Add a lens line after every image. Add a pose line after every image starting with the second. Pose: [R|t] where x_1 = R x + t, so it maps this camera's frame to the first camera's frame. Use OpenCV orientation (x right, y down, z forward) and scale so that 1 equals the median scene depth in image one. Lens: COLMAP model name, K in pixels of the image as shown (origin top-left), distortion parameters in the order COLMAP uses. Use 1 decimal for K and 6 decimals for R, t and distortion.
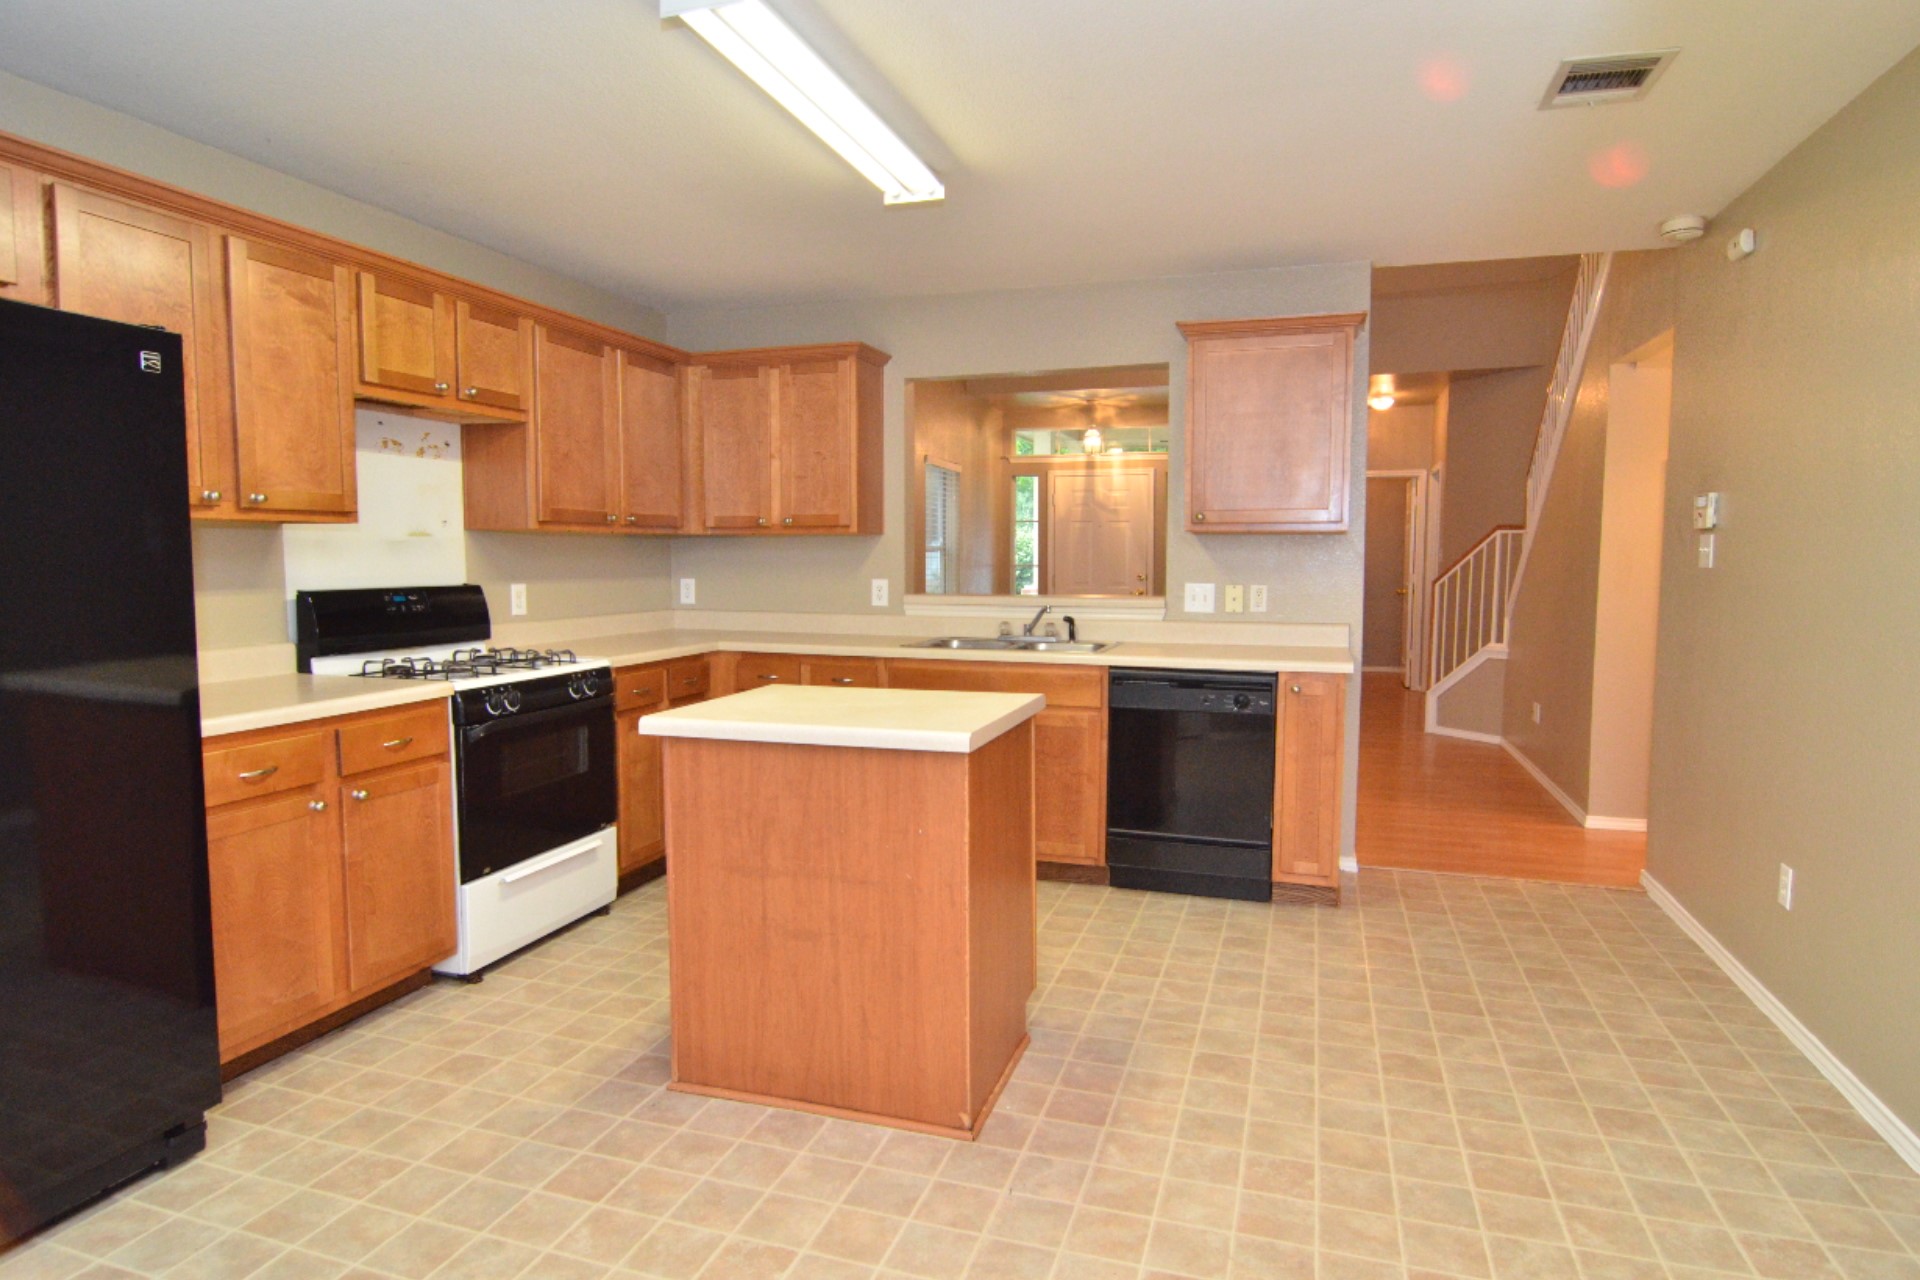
lens RADIAL K [[1063.7, 0, 974.9], [0, 1063.7, 640.0], [0, 0, 1]] dist [-0.020800, -0.000618]
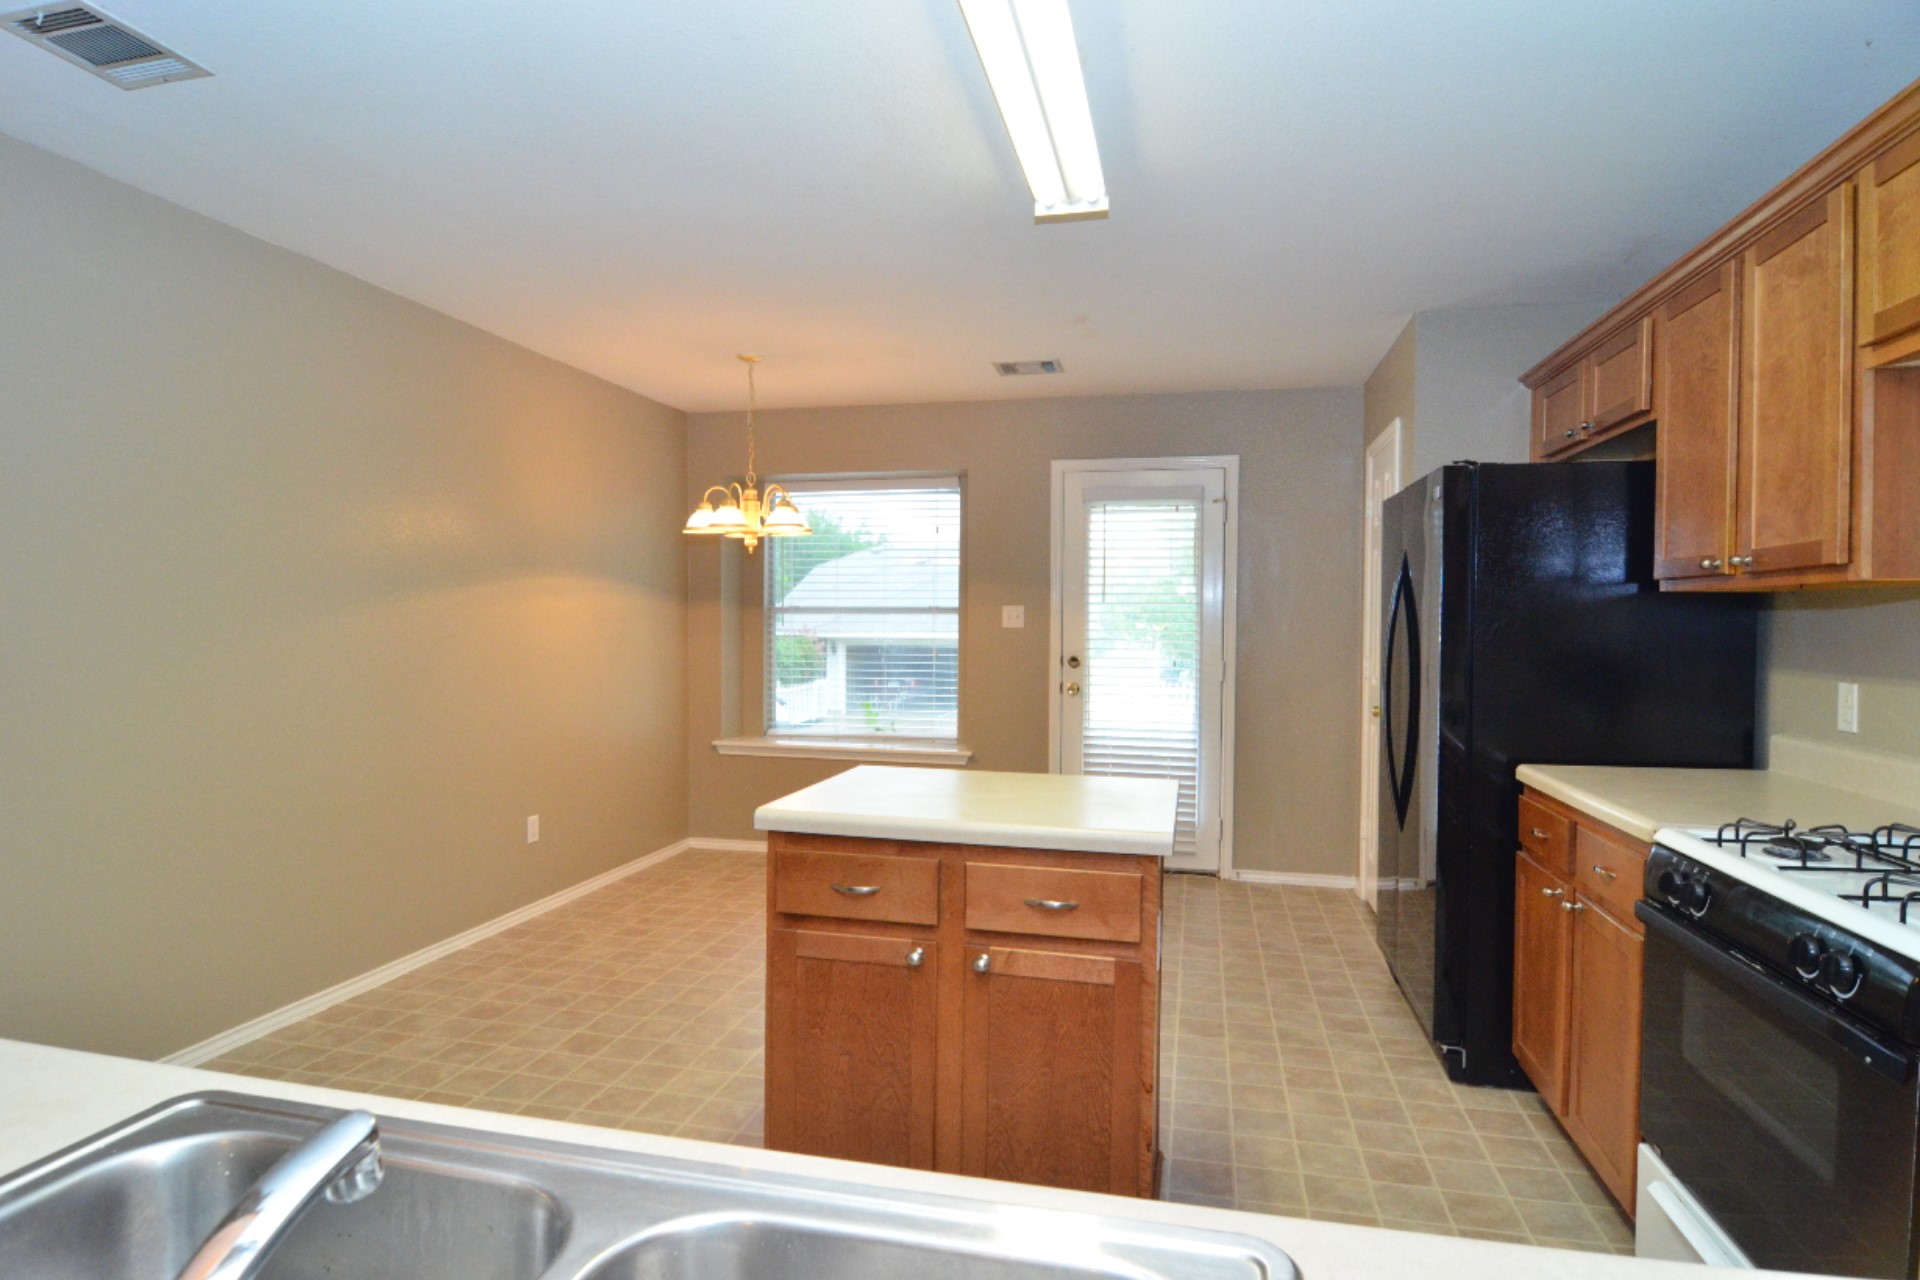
lens RADIAL K [[1041.3, 0, 953.6], [0, 1041.3, 638.9], [0, 0, 1]] dist [-0.016016, -0.000989]
pose [[-0.997499, -0.006343, -0.070396, -0.020052], [-0.013520, 0.994697, 0.101955, -0.155514], [0.069376, 0.102652, -0.992295, 1.851786]]
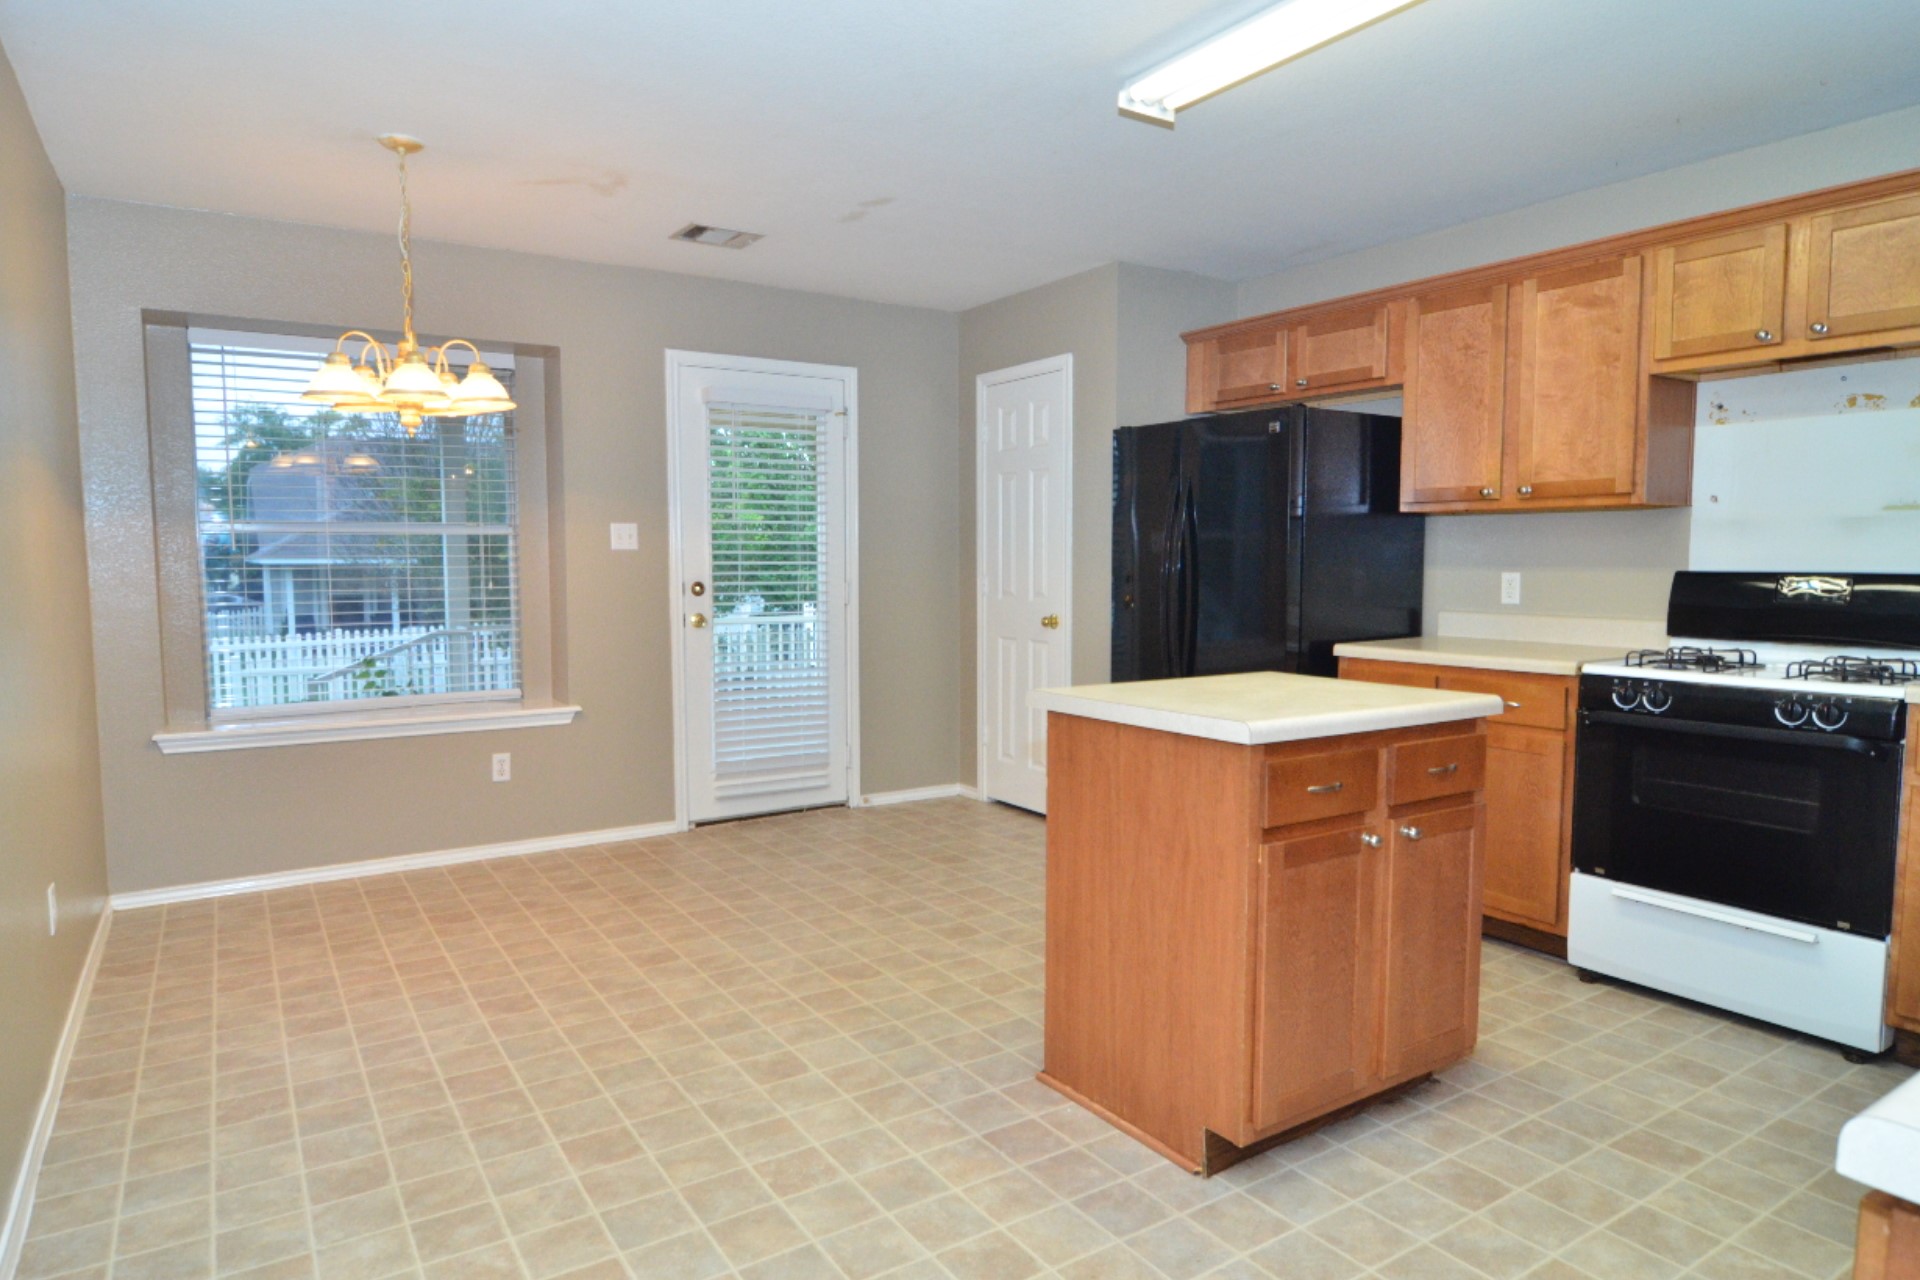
lens RADIAL K [[1152.9, 0, 958.9], [0, 1152.9, 637.0], [0, 0, 1]] dist [-0.009700, -0.004740]
pose [[-0.632260, 0.055378, -0.772775, 0.813464], [-0.062567, 0.990535, 0.122173, -0.092051], [0.772226, 0.125595, -0.622810, 1.418833]]
